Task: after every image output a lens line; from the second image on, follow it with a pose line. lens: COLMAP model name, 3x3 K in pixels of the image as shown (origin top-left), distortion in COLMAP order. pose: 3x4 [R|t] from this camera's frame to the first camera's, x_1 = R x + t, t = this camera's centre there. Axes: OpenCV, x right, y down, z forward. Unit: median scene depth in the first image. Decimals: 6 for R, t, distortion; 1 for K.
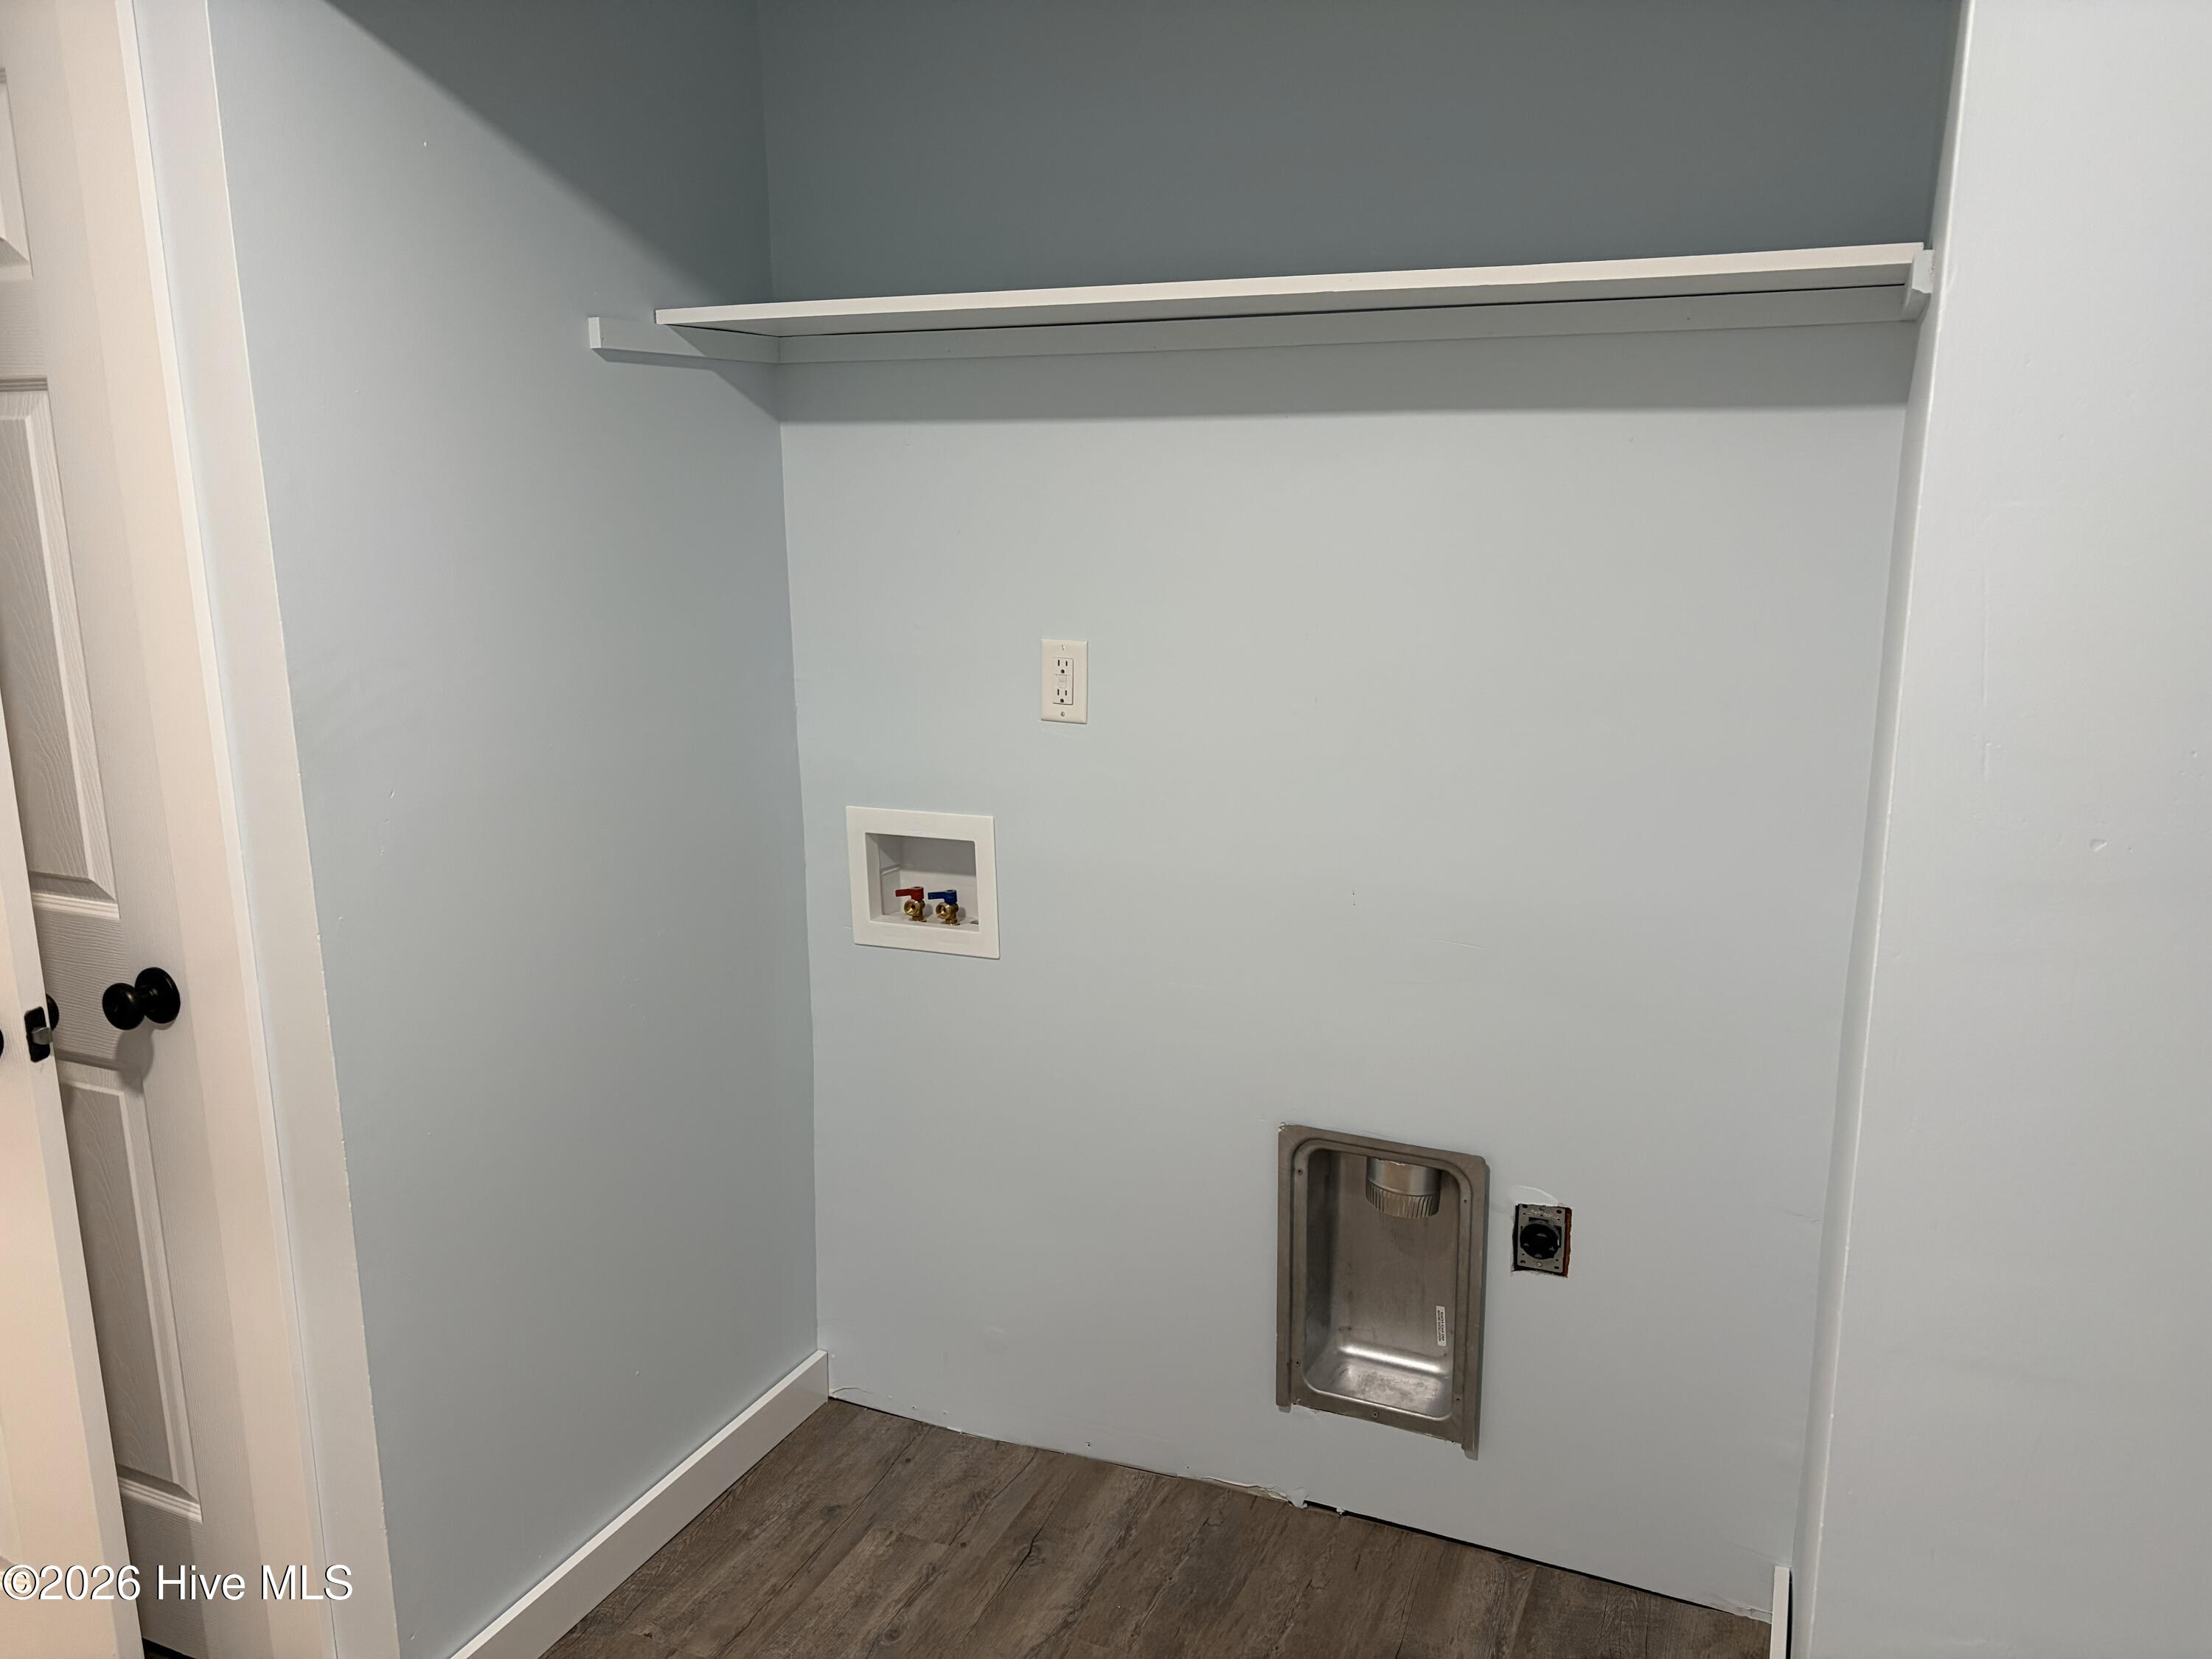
lens RADIAL K [[1676.7, 0, 1092.2], [0, 1676.7, 813.5], [0, 0, 1]] dist [0.039202, -0.034573]
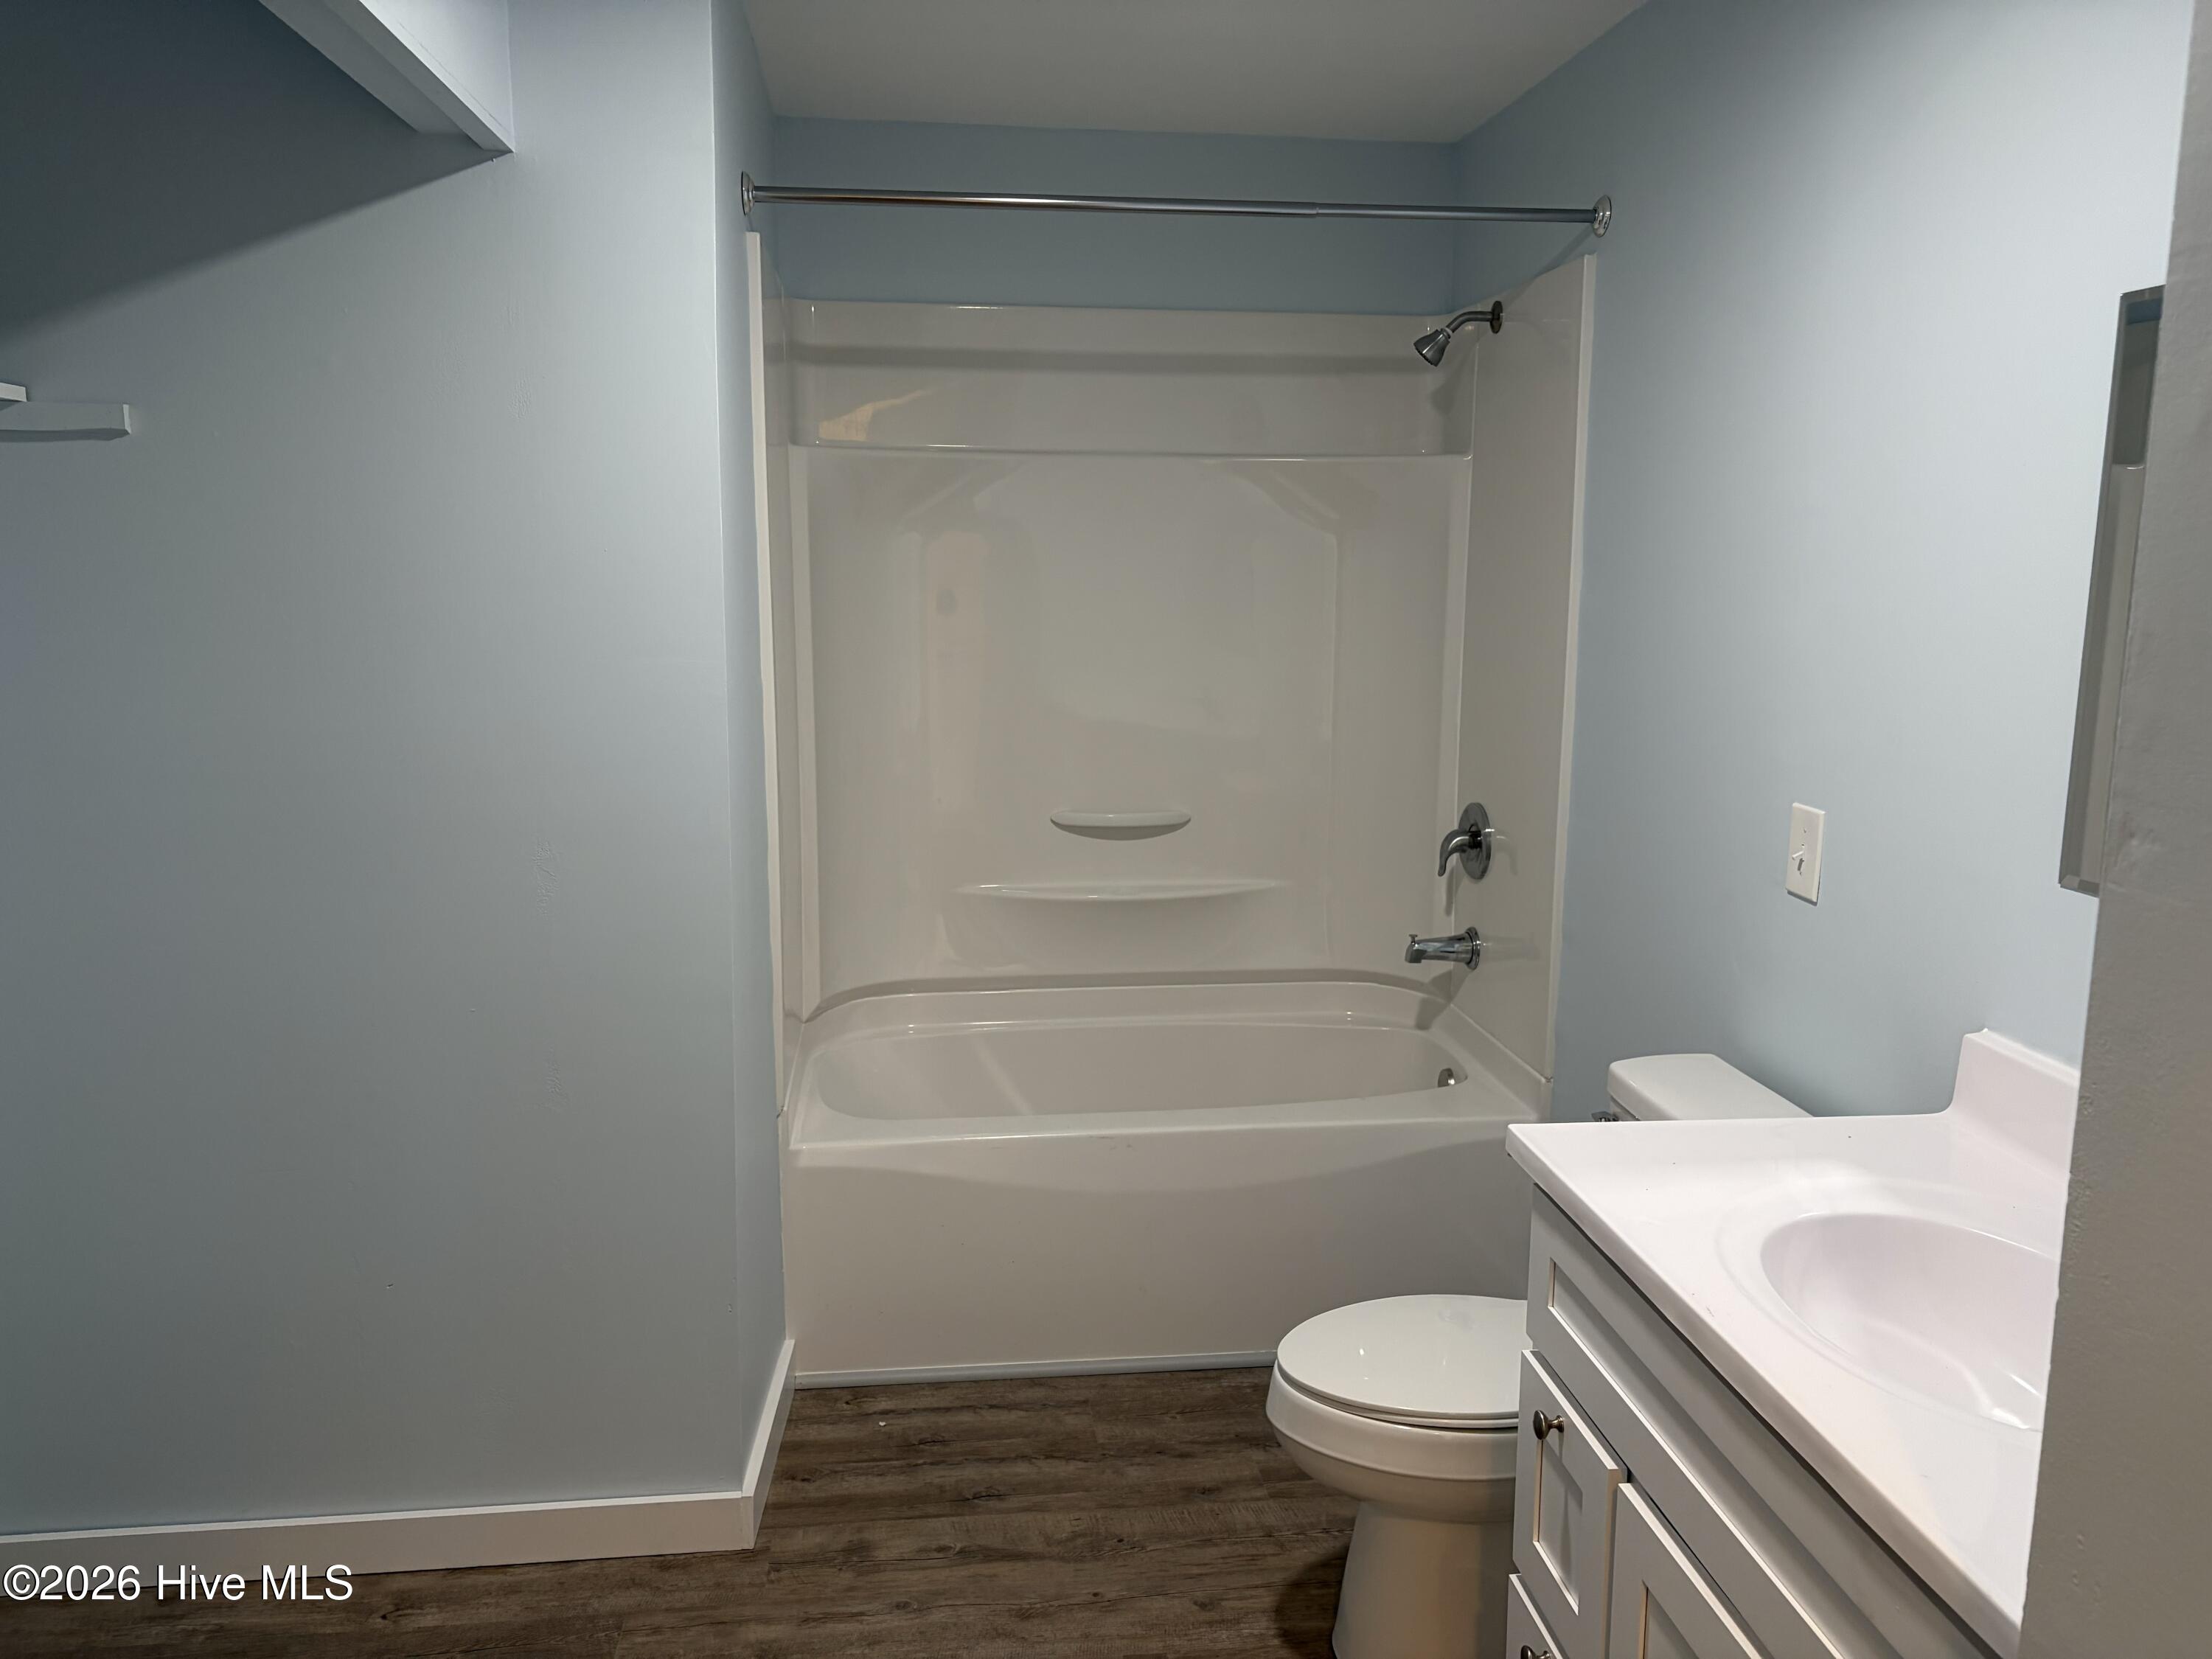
lens RADIAL K [[1676.7, 0, 1118.2], [0, 1676.7, 834.8], [0, 0, 1]] dist [0.039202, -0.034573]
pose [[-0.523686, -0.135615, 0.841048, -0.898751], [0.177538, 0.948199, 0.263438, -0.280074], [-0.833207, 0.287276, -0.472482, 1.387311]]
